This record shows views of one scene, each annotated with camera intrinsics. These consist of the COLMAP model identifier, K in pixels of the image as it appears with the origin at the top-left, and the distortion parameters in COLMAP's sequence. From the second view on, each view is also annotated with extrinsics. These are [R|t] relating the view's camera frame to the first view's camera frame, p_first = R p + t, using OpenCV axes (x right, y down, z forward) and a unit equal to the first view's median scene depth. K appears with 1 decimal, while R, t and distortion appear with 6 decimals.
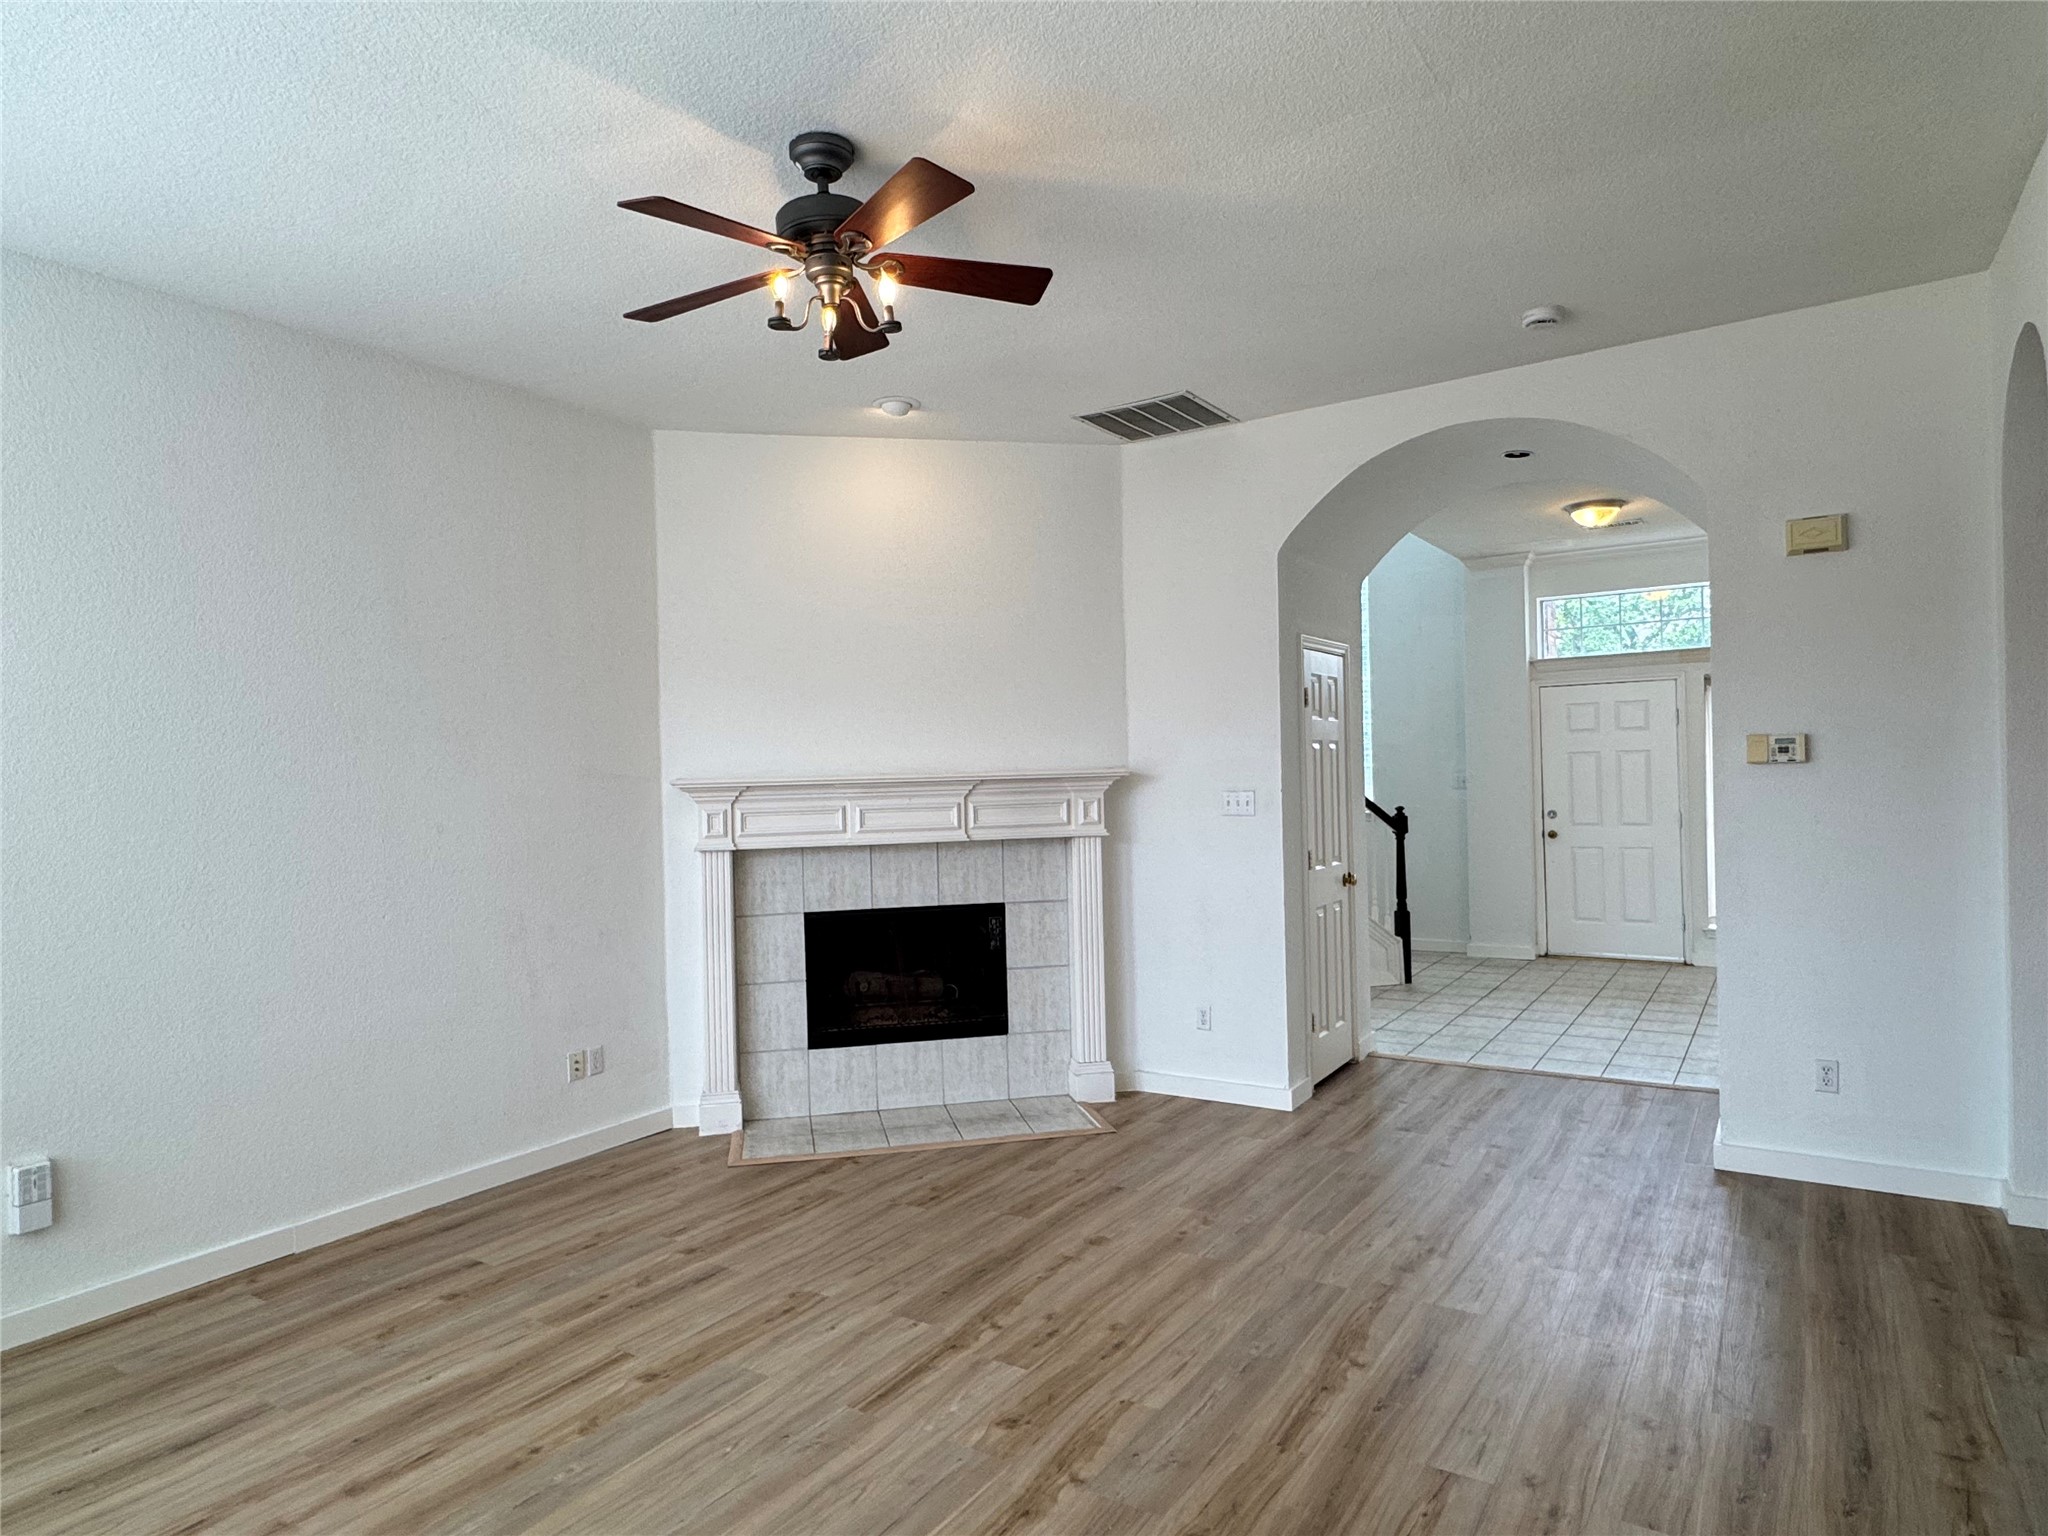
lens RADIAL K [[1204.9, 0, 1024.5], [0, 1204.9, 779.6], [0, 0, 1]] dist [0.004987, 0.001348]
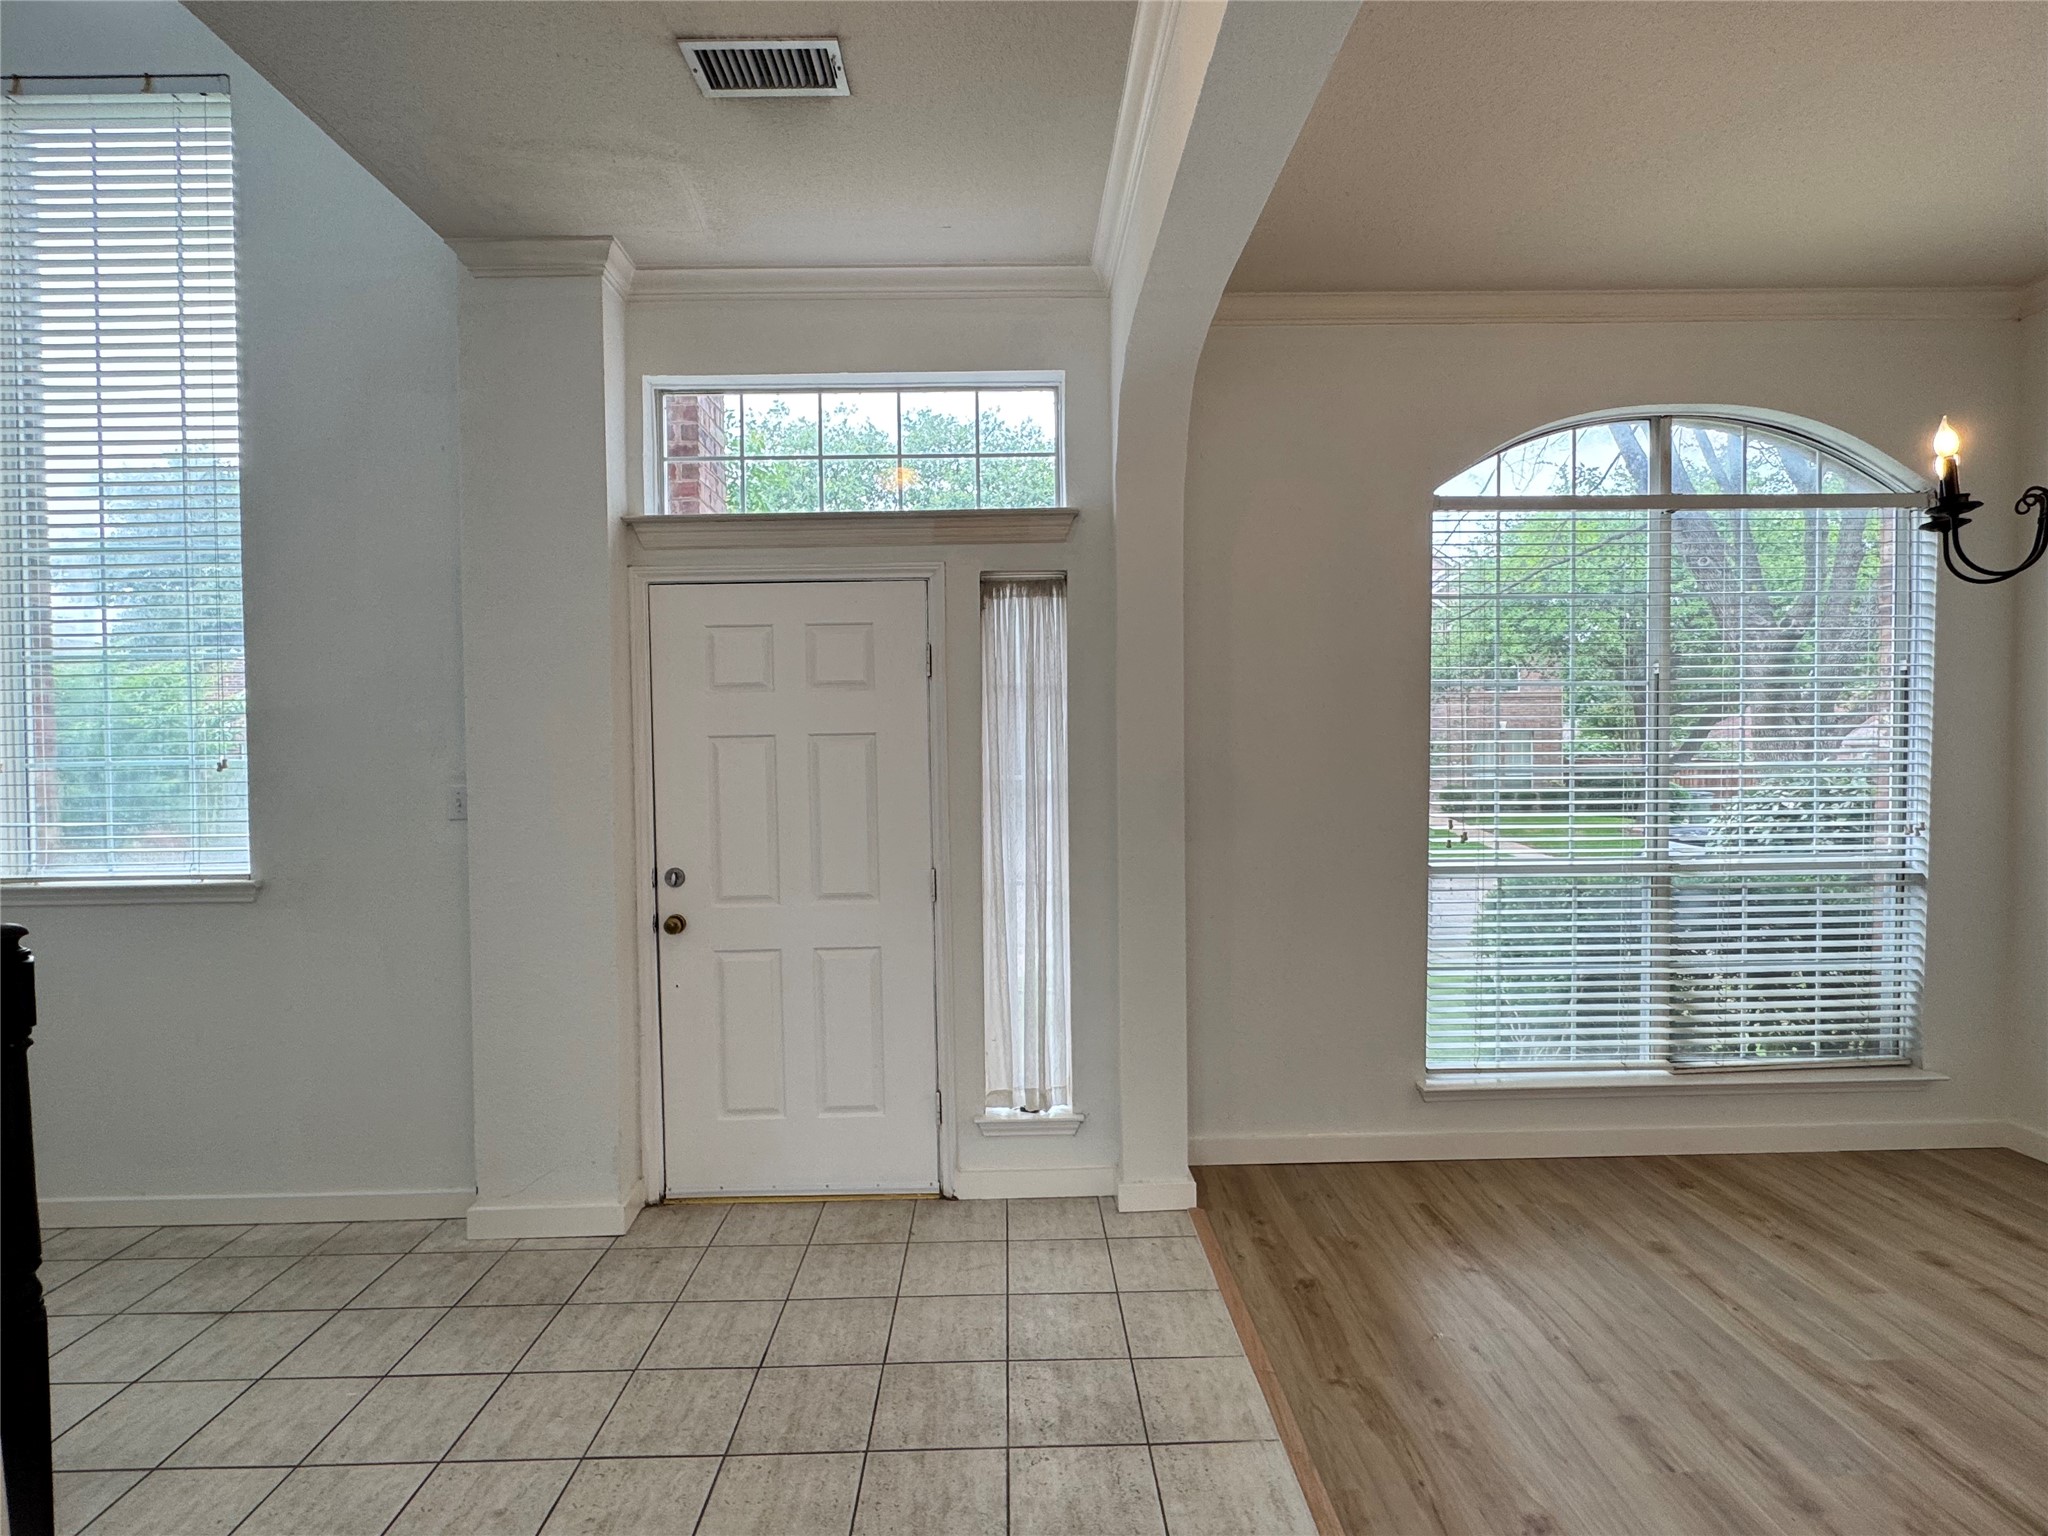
lens RADIAL K [[1049.5, 0, 1032.9], [0, 1049.5, 773.2], [0, 0, 1]] dist [-0.004485, 0.003444]
pose [[0.833301, 0.000640, 0.552819, 0.336421], [-0.005970, 0.999951, 0.007842, -0.013017], [-0.552787, -0.009834, 0.833265, 0.614713]]
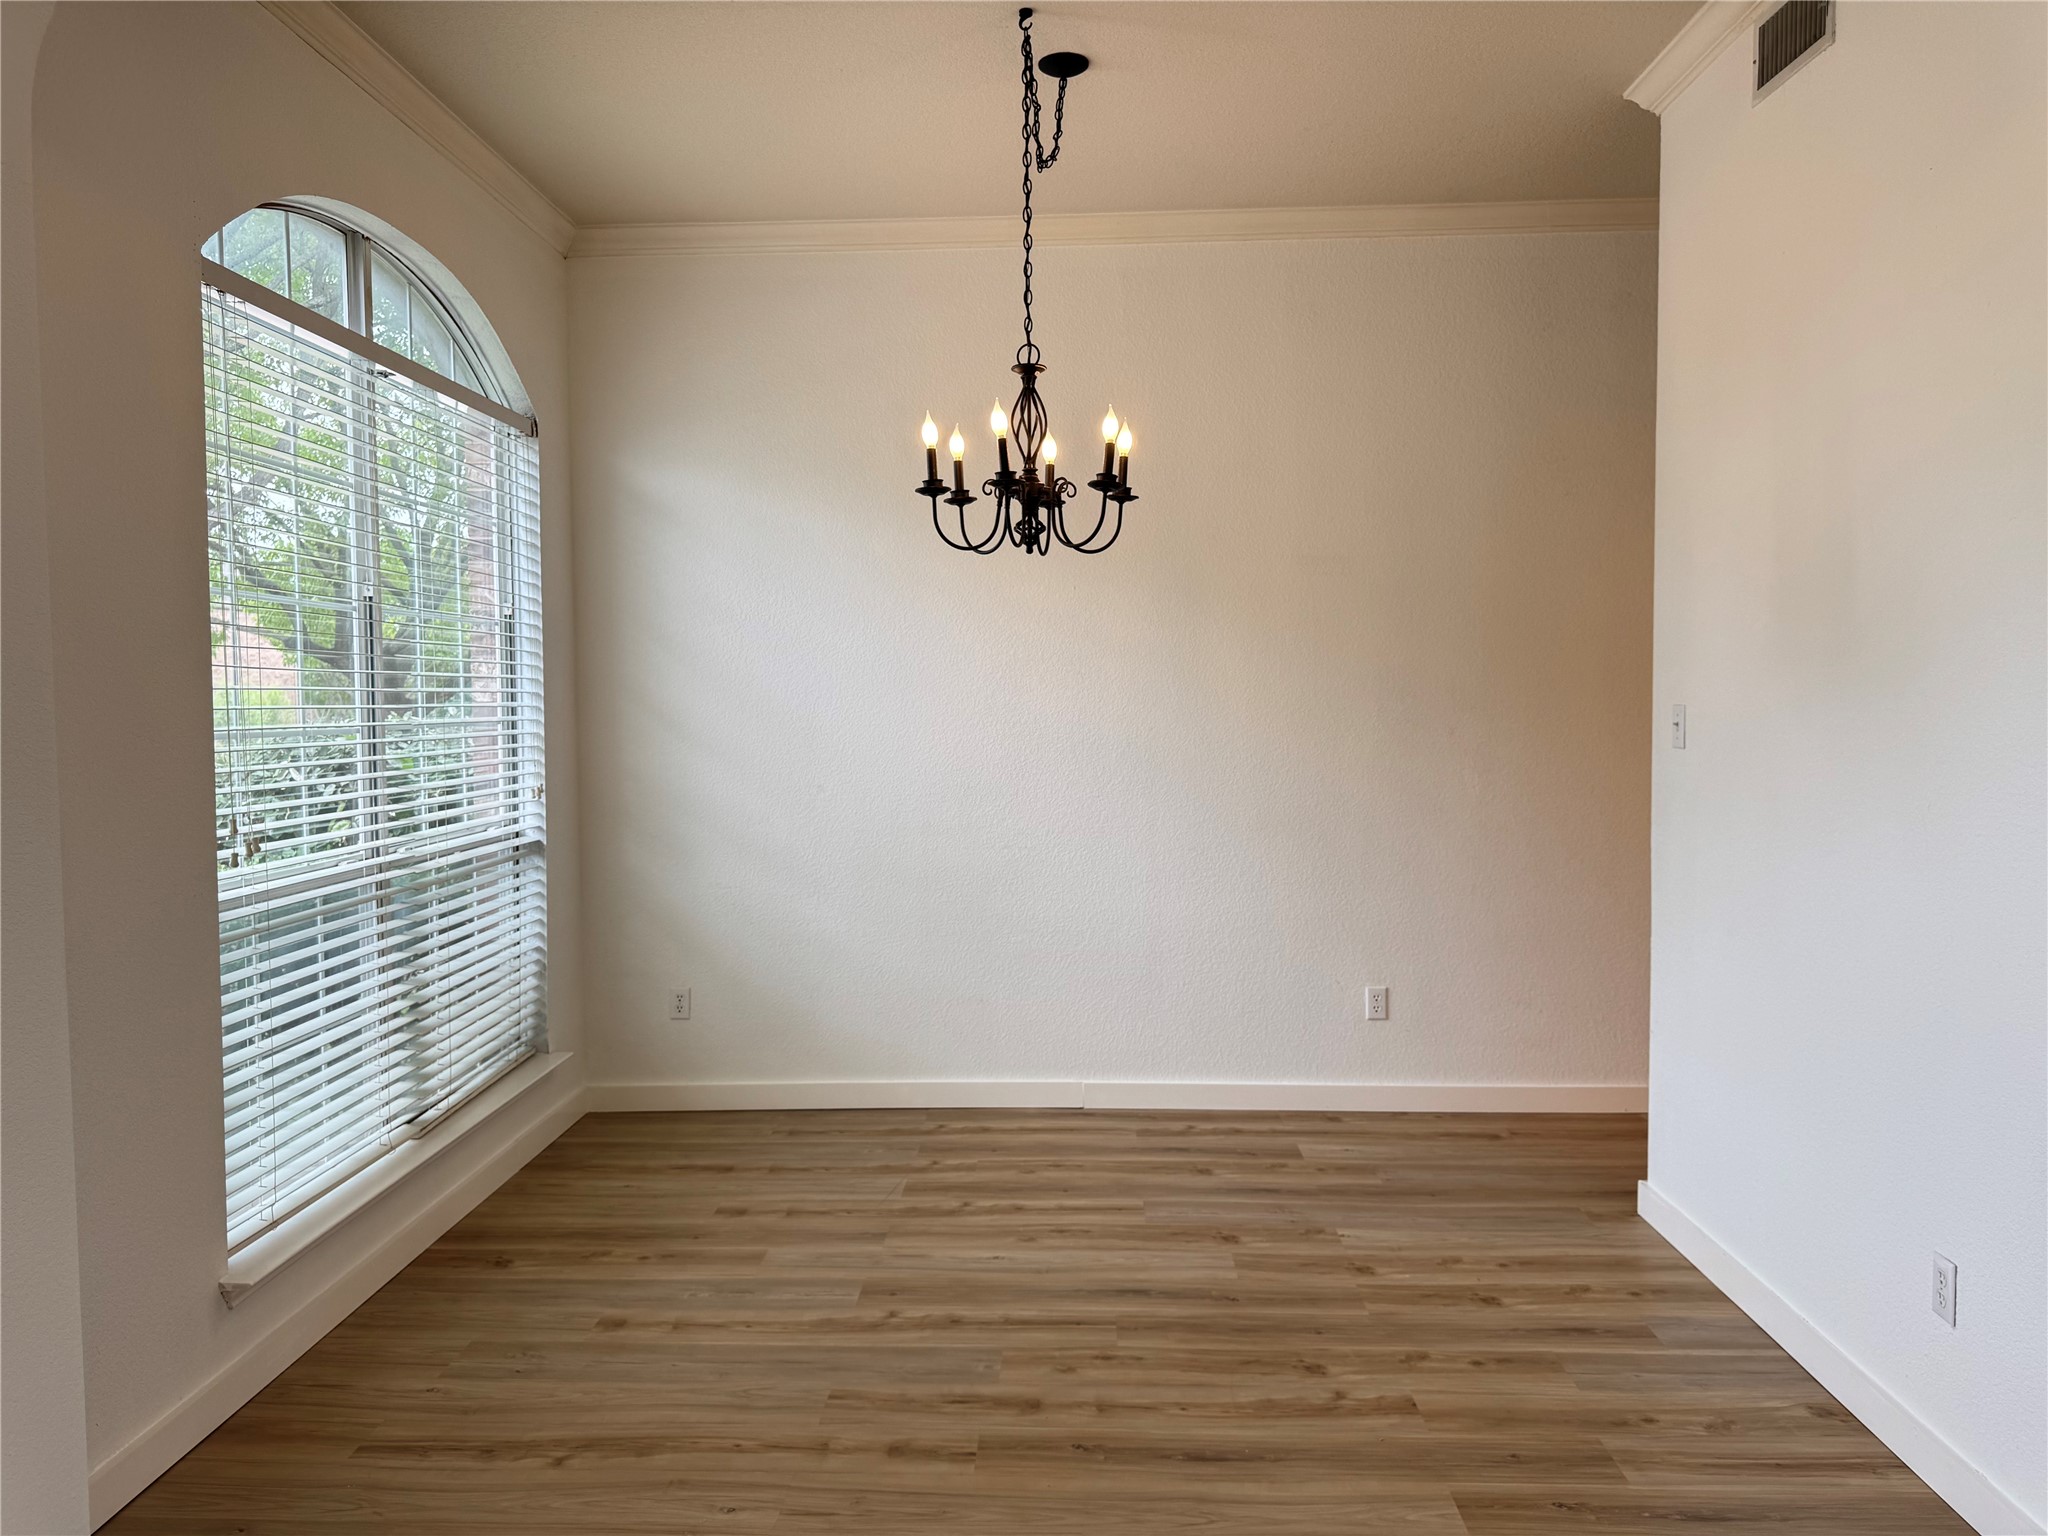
lens RADIAL K [[1448.8, 0, 1035.1], [0, 1448.8, 778.4], [0, 0, 1]] dist [0.029900, -0.032198]
pose [[-0.507879, -0.015621, 0.861287, 0.317948], [0.030486, 0.998883, 0.036093, -0.008121], [-0.860889, 0.044588, -0.506836, 0.870491]]
